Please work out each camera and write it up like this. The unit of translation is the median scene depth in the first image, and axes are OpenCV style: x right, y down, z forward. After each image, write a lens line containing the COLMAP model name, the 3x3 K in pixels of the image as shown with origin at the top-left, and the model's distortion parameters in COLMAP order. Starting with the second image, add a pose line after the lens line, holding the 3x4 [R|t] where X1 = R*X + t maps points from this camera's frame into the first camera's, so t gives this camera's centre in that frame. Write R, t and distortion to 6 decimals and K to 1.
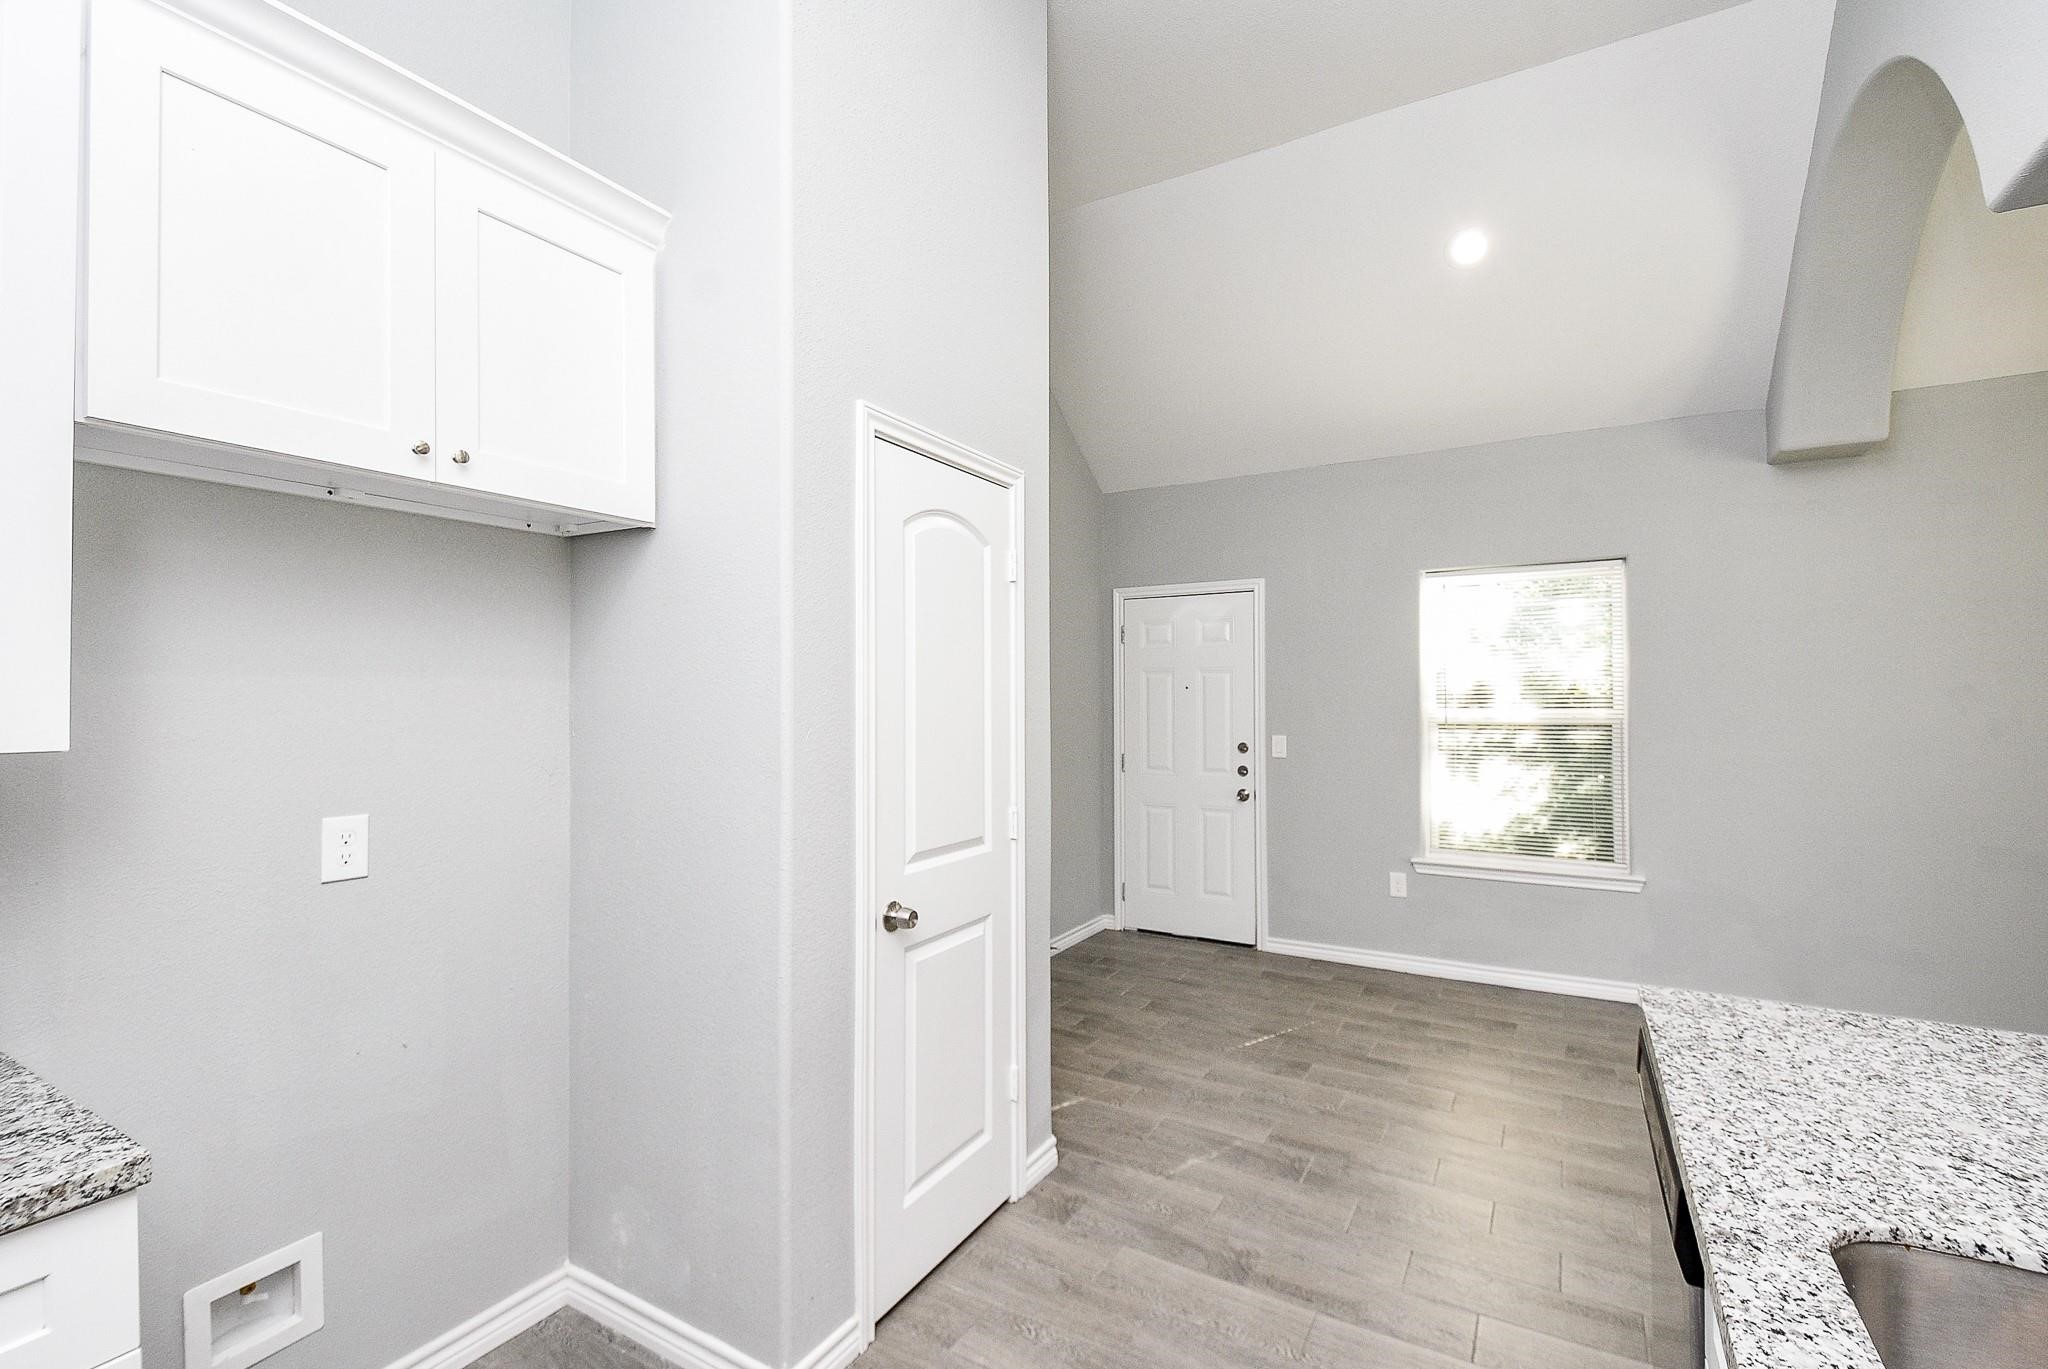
lens RADIAL K [[904.9, 0, 1030.9], [0, 904.9, 685.5], [0, 0, 1]] dist [0.033074, -0.018387]
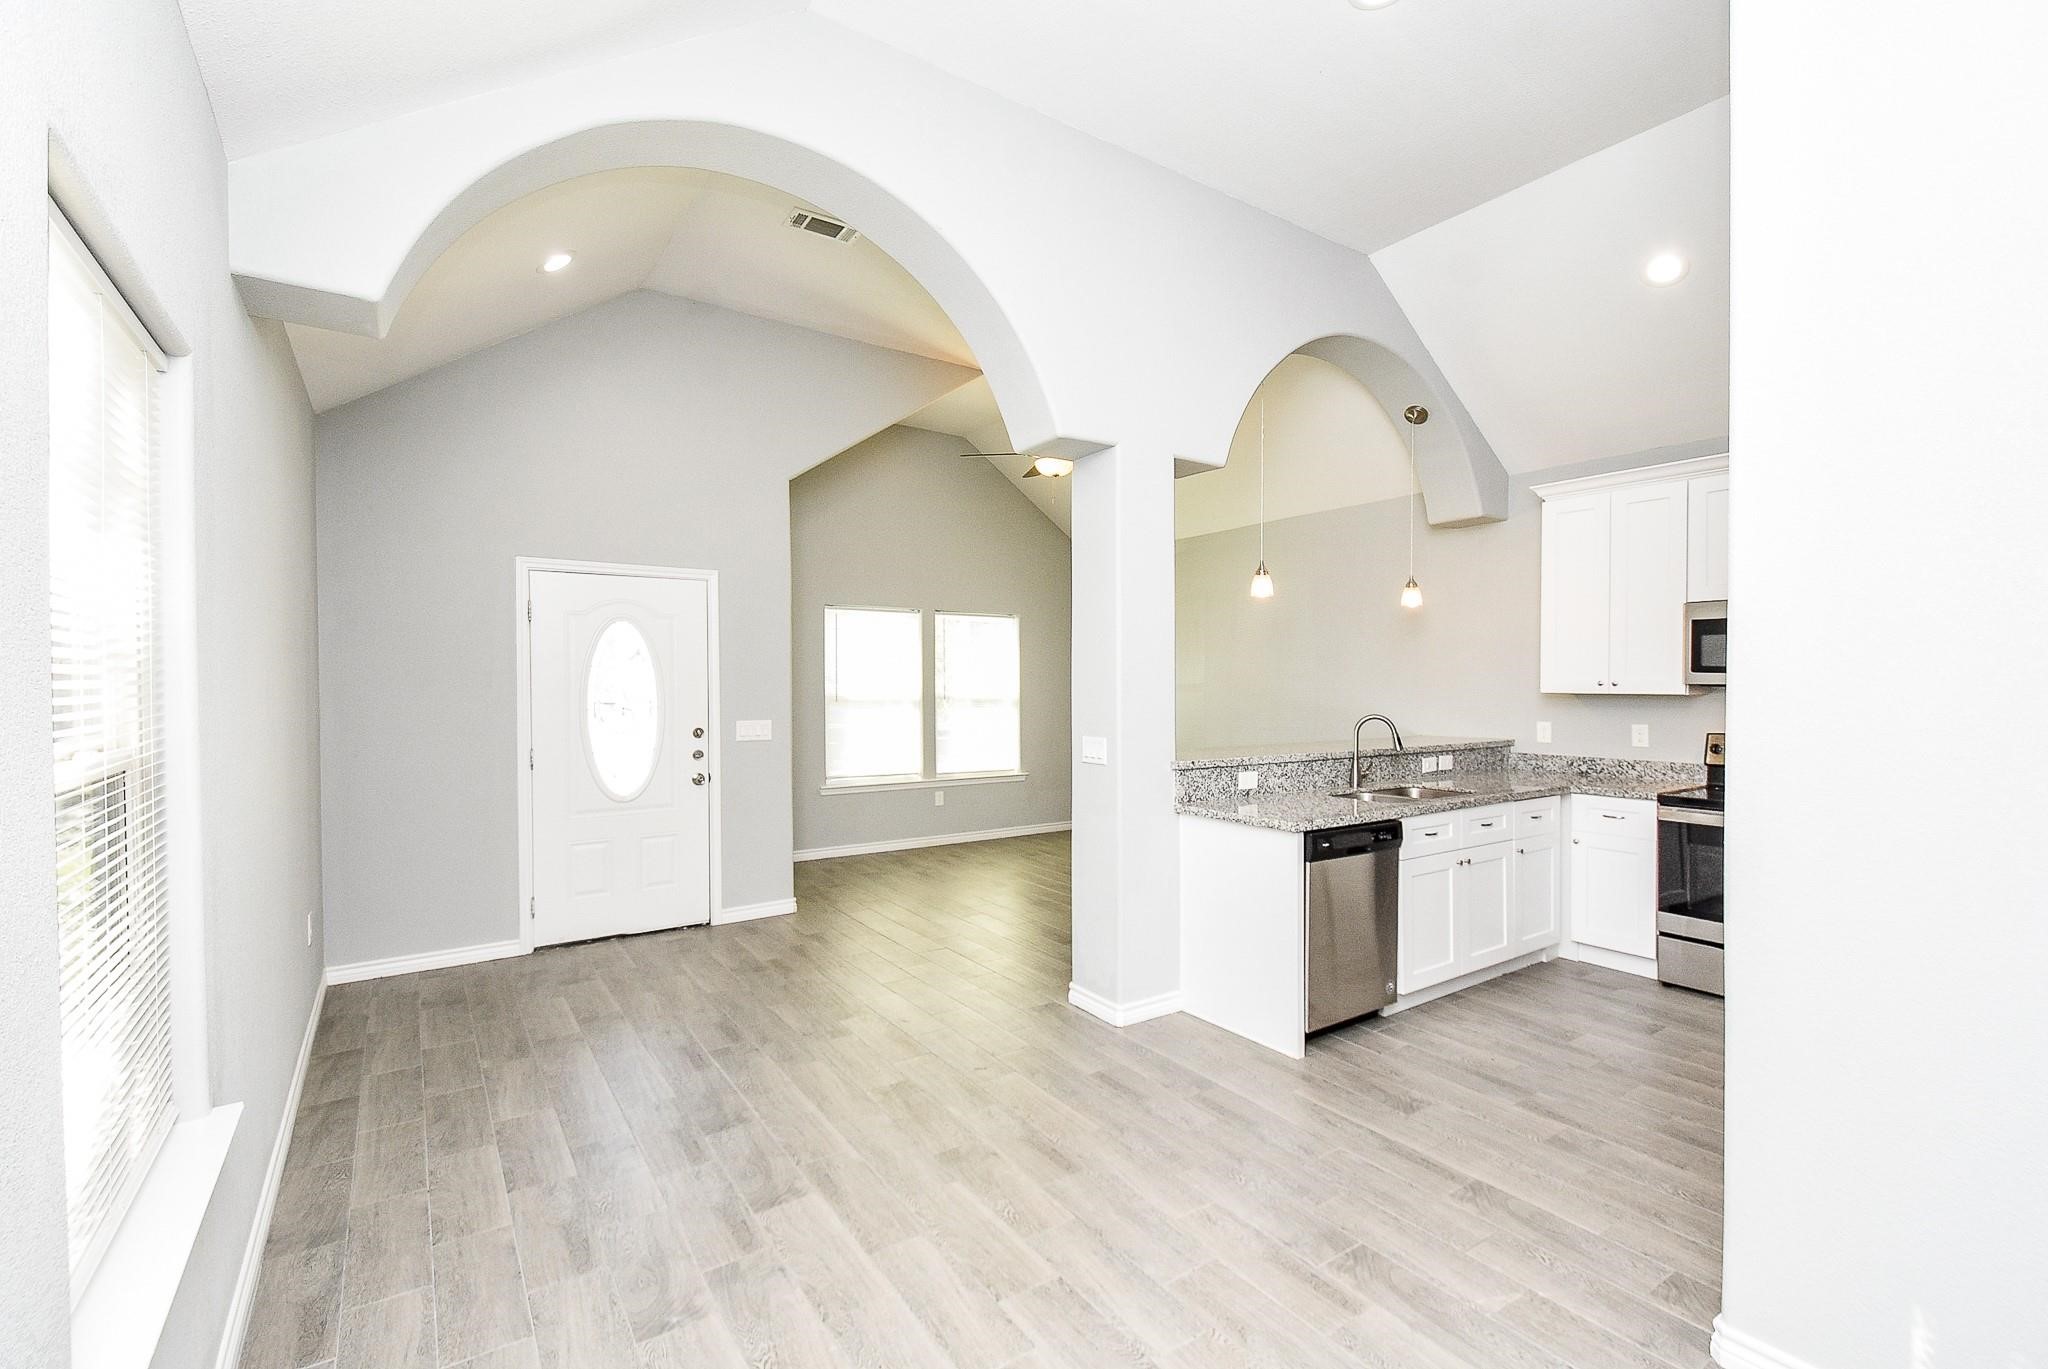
lens RADIAL K [[900.1, 0, 1031.0], [0, 900.1, 685.3], [0, 0, 1]] dist [0.032738, -0.017733]
pose [[-0.906100, 0.002416, 0.423058, 0.127198], [-0.000718, 0.999973, -0.007247, 0.011705], [-0.423064, -0.006870, -0.906074, 1.156667]]
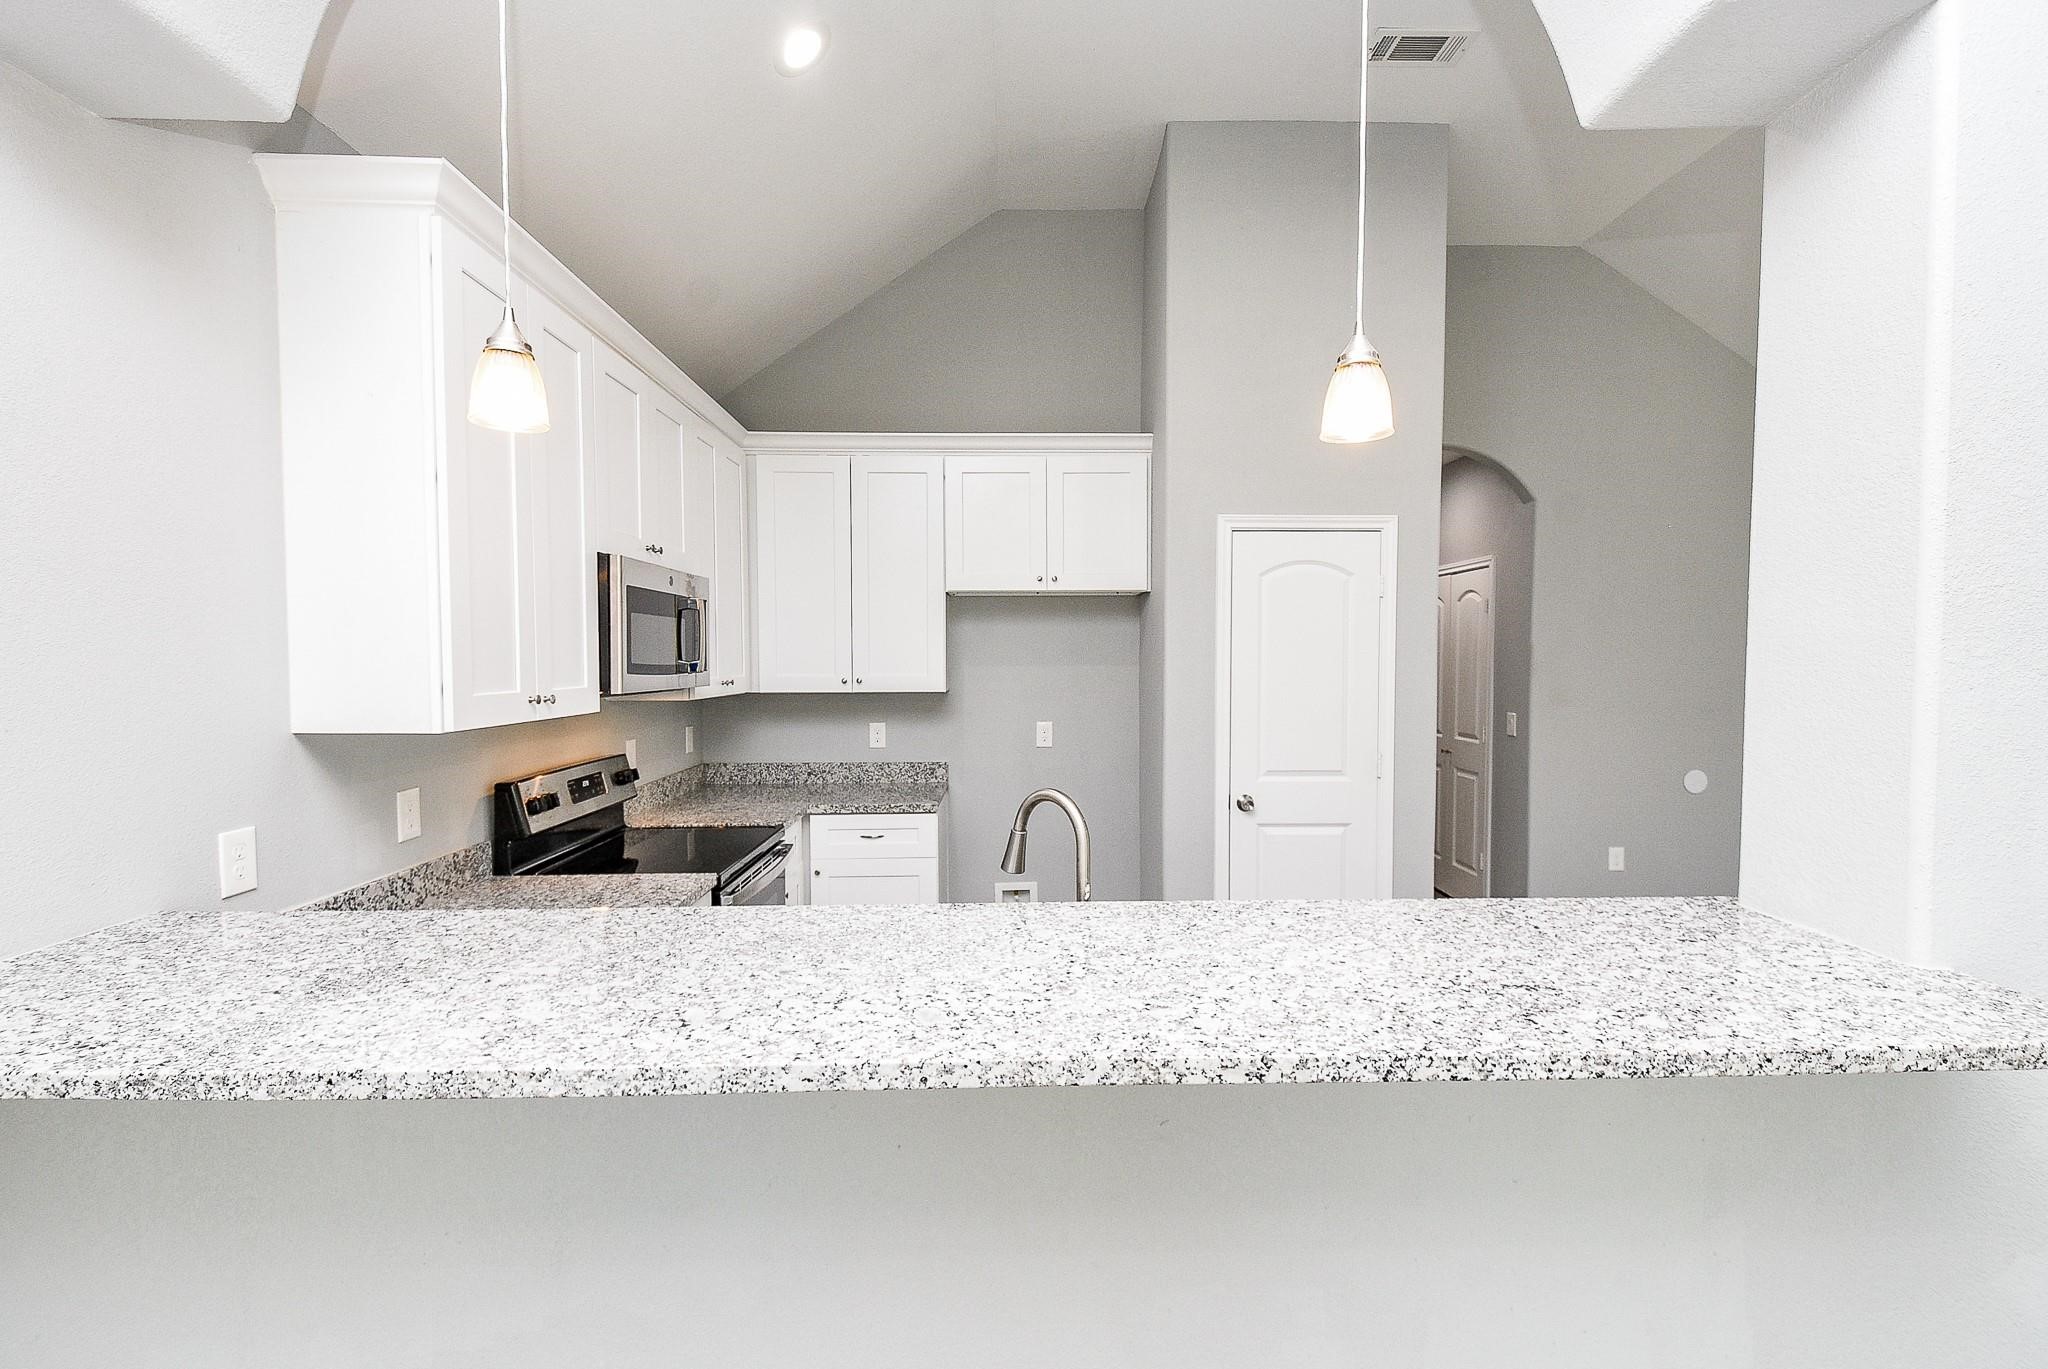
lens RADIAL K [[904.9, 0, 1030.9], [0, 904.9, 685.5], [0, 0, 1]] dist [0.033074, -0.018387]
pose [[0.519020, 0.031391, -0.854185, 0.533417], [0.010151, 0.999029, 0.042882, -0.024972], [0.854702, -0.030927, 0.518198, -0.122211]]
